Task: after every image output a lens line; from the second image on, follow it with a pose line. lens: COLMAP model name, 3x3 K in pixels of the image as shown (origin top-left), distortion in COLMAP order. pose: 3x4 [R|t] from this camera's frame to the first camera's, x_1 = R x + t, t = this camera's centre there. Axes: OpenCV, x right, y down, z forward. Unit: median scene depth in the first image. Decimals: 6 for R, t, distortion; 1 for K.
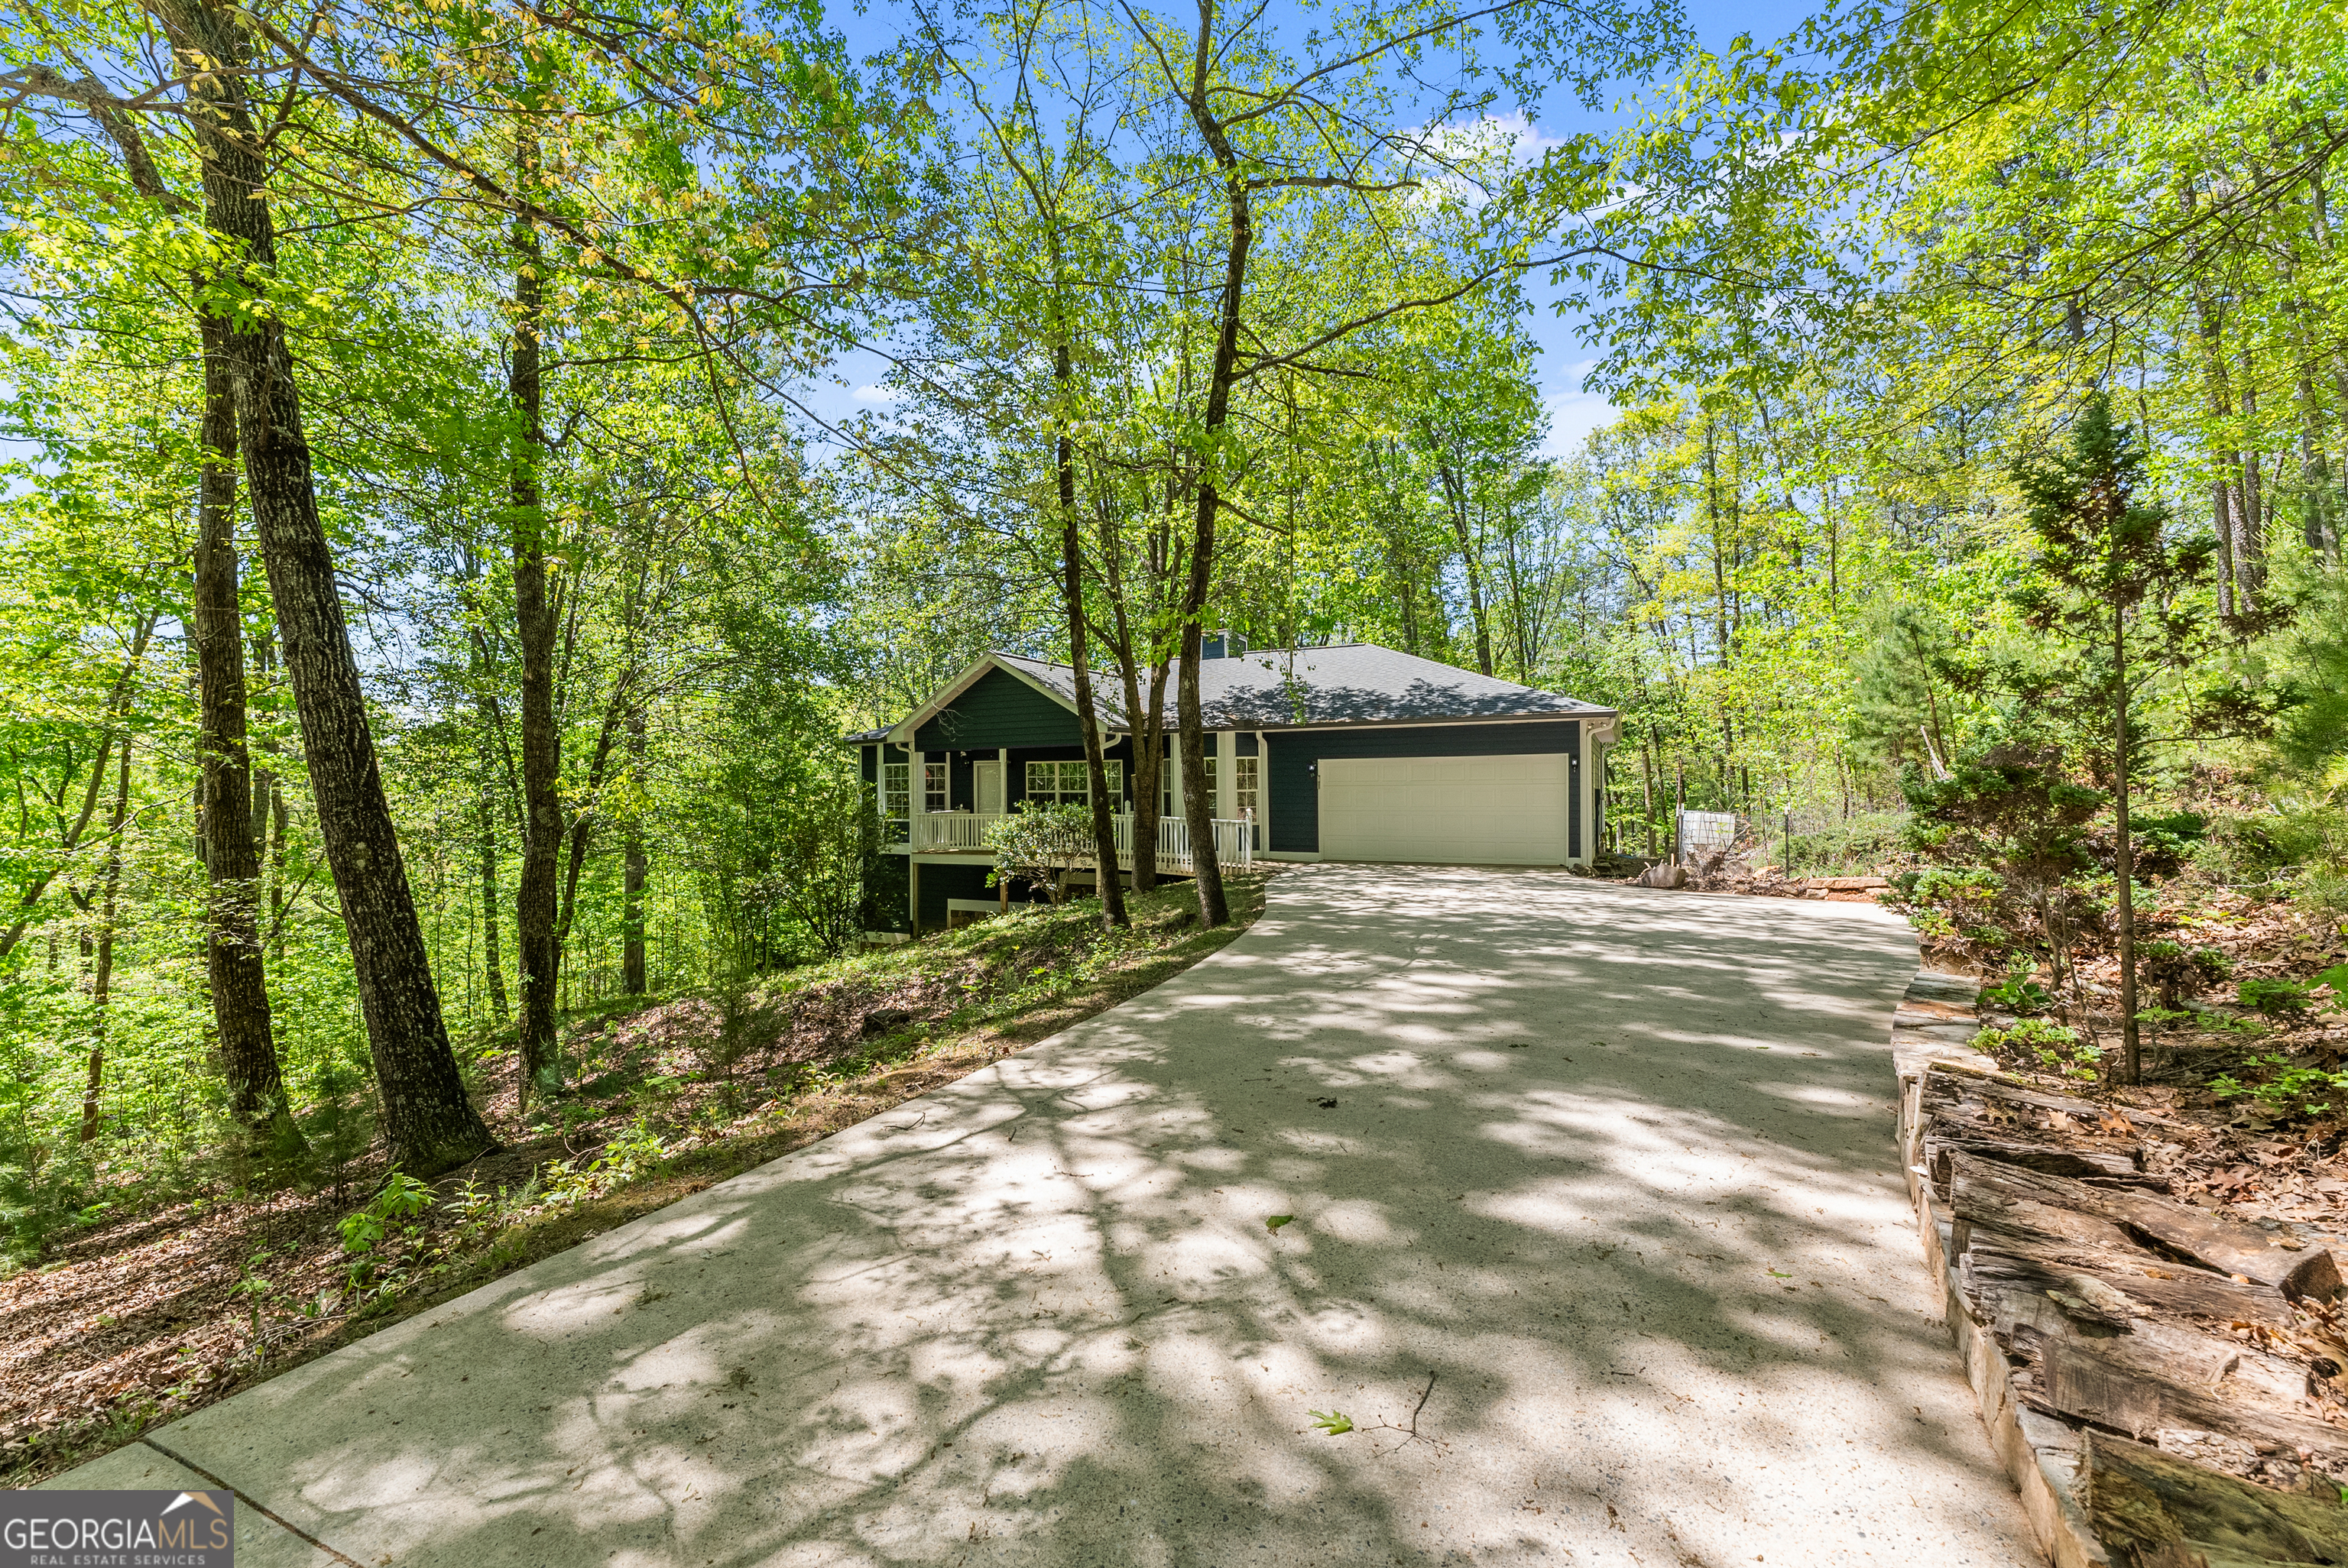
lens RADIAL K [[951.3, 0, 1155.6], [0, 951.3, 781.8], [0, 0, 1]] dist [0.001448, 0.000187]
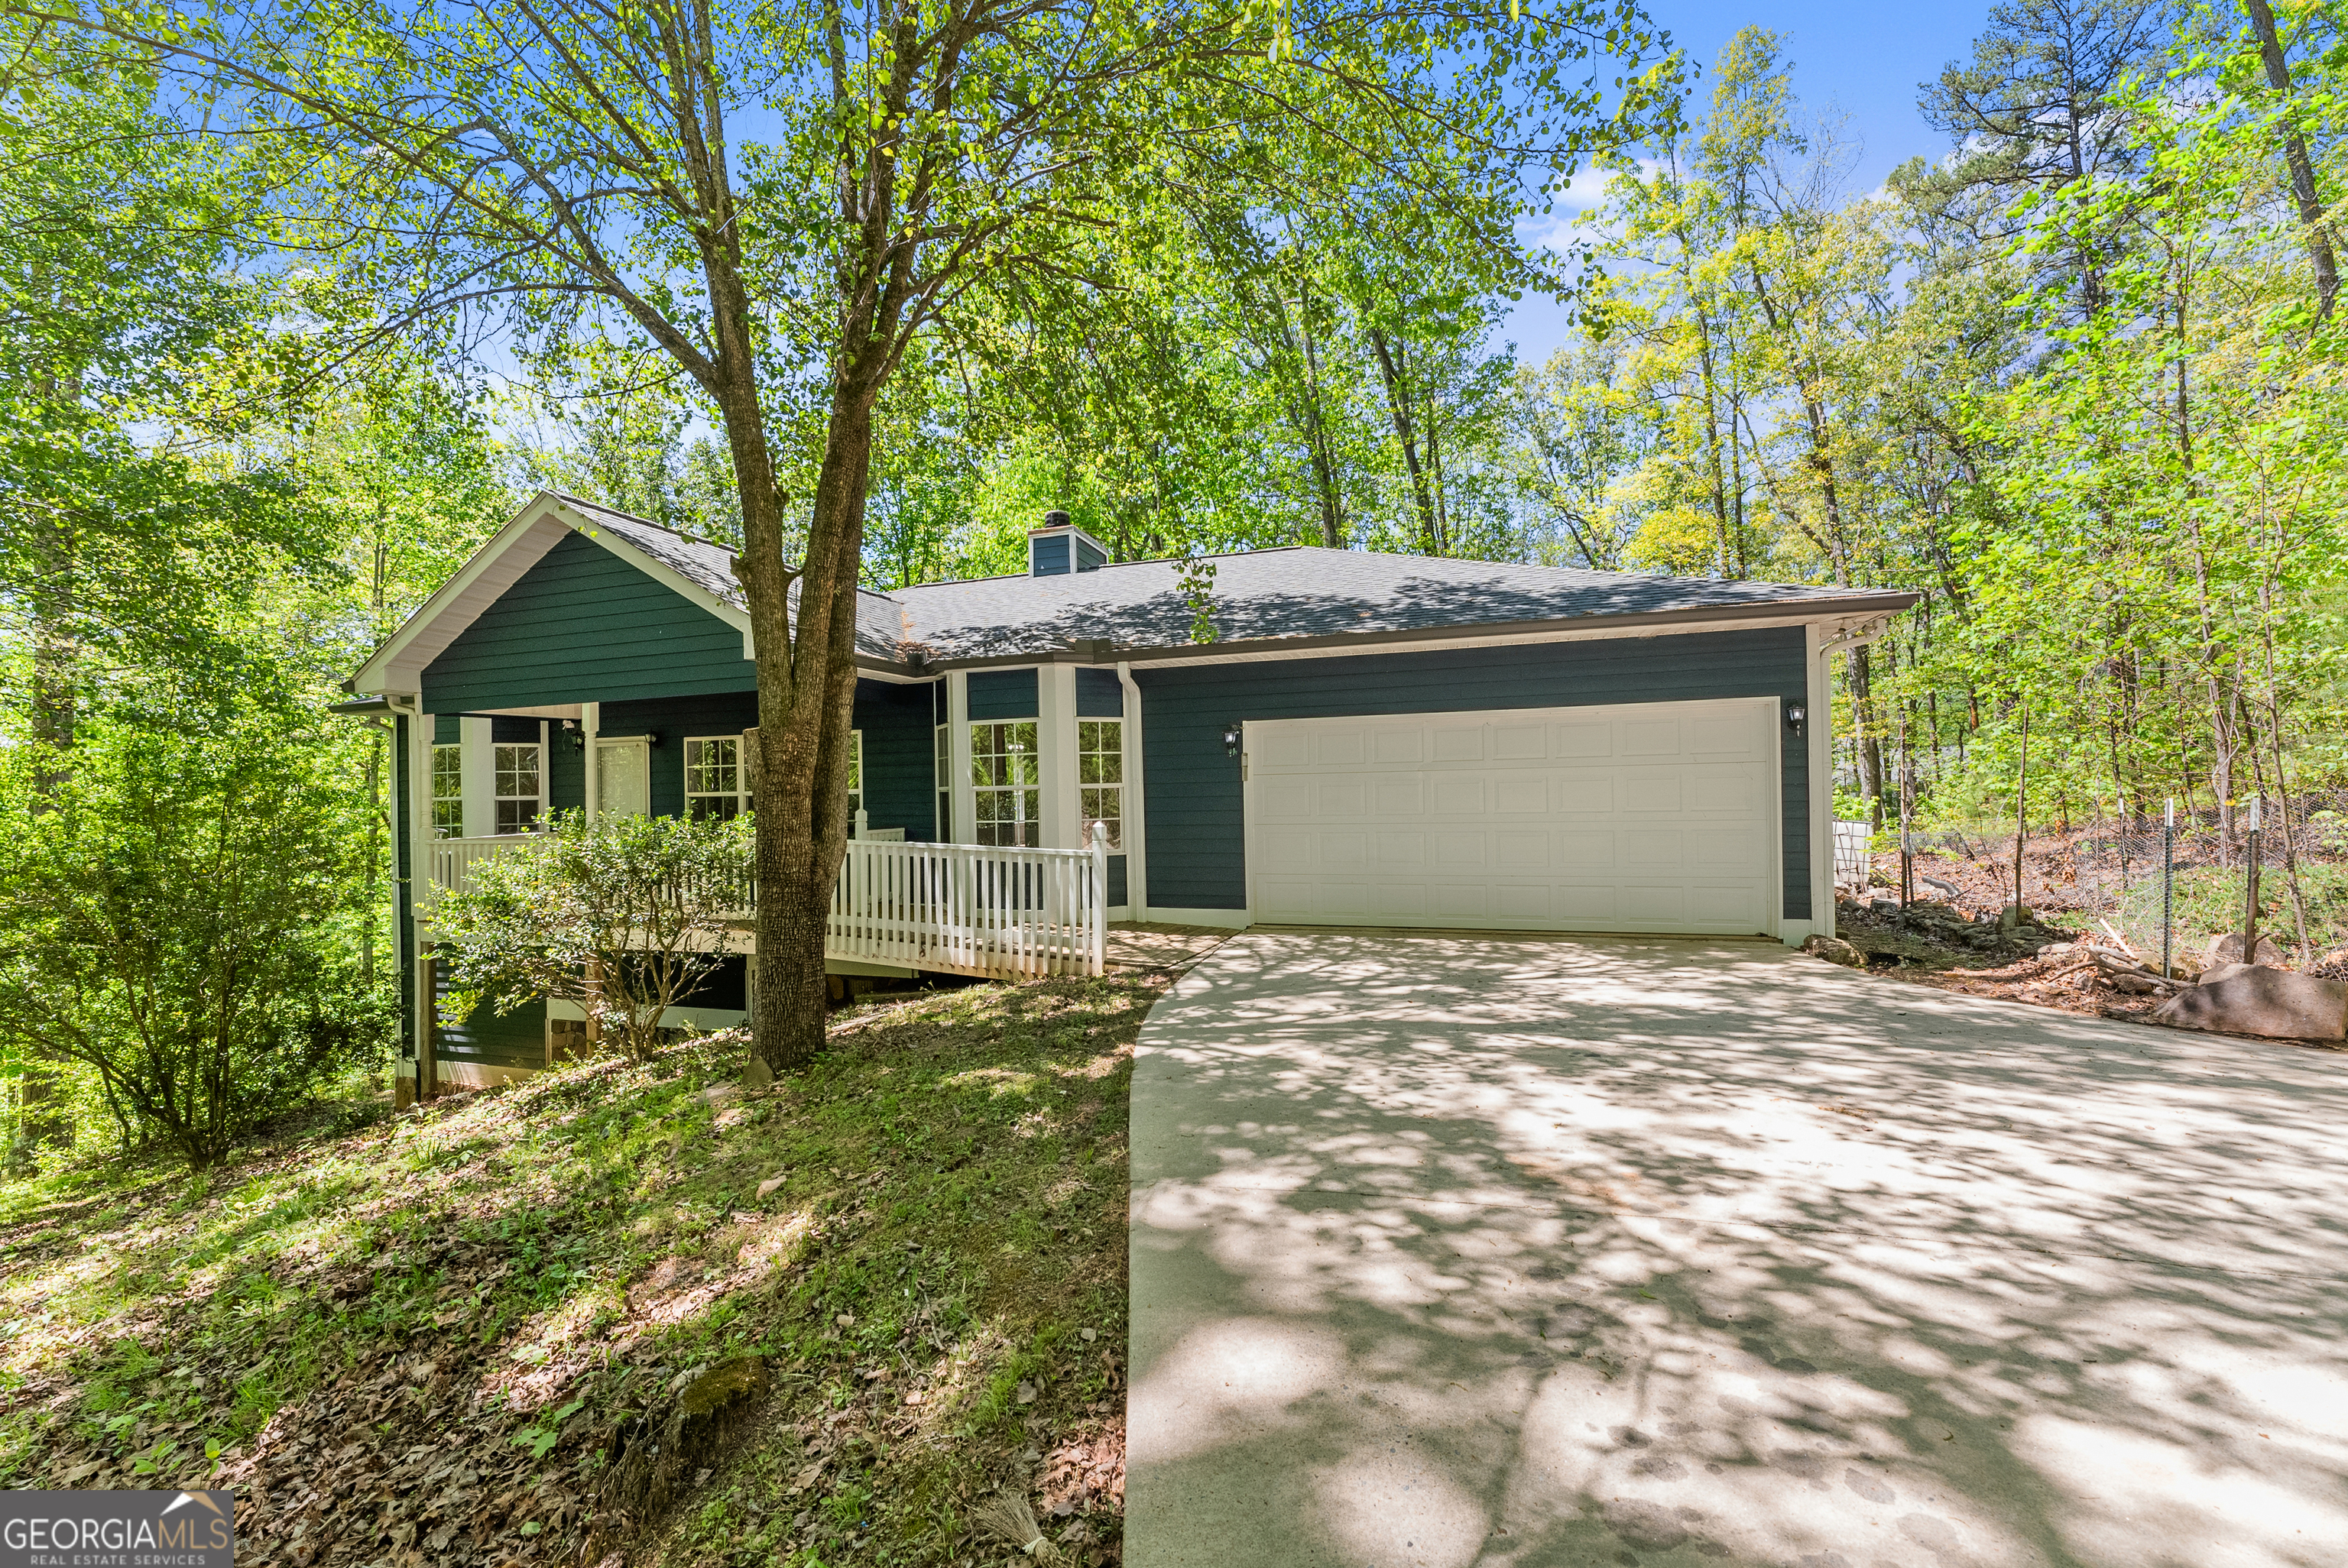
lens RADIAL K [[951.3, 0, 1140.1], [0, 951.3, 792.1], [0, 0, 1]] dist [0.001448, 0.000187]
pose [[0.992443, -0.008030, 0.122446, 0.056401], [0.008530, 0.999957, -0.003558, 0.014734], [-0.122412, 0.004576, 0.992469, 0.504411]]
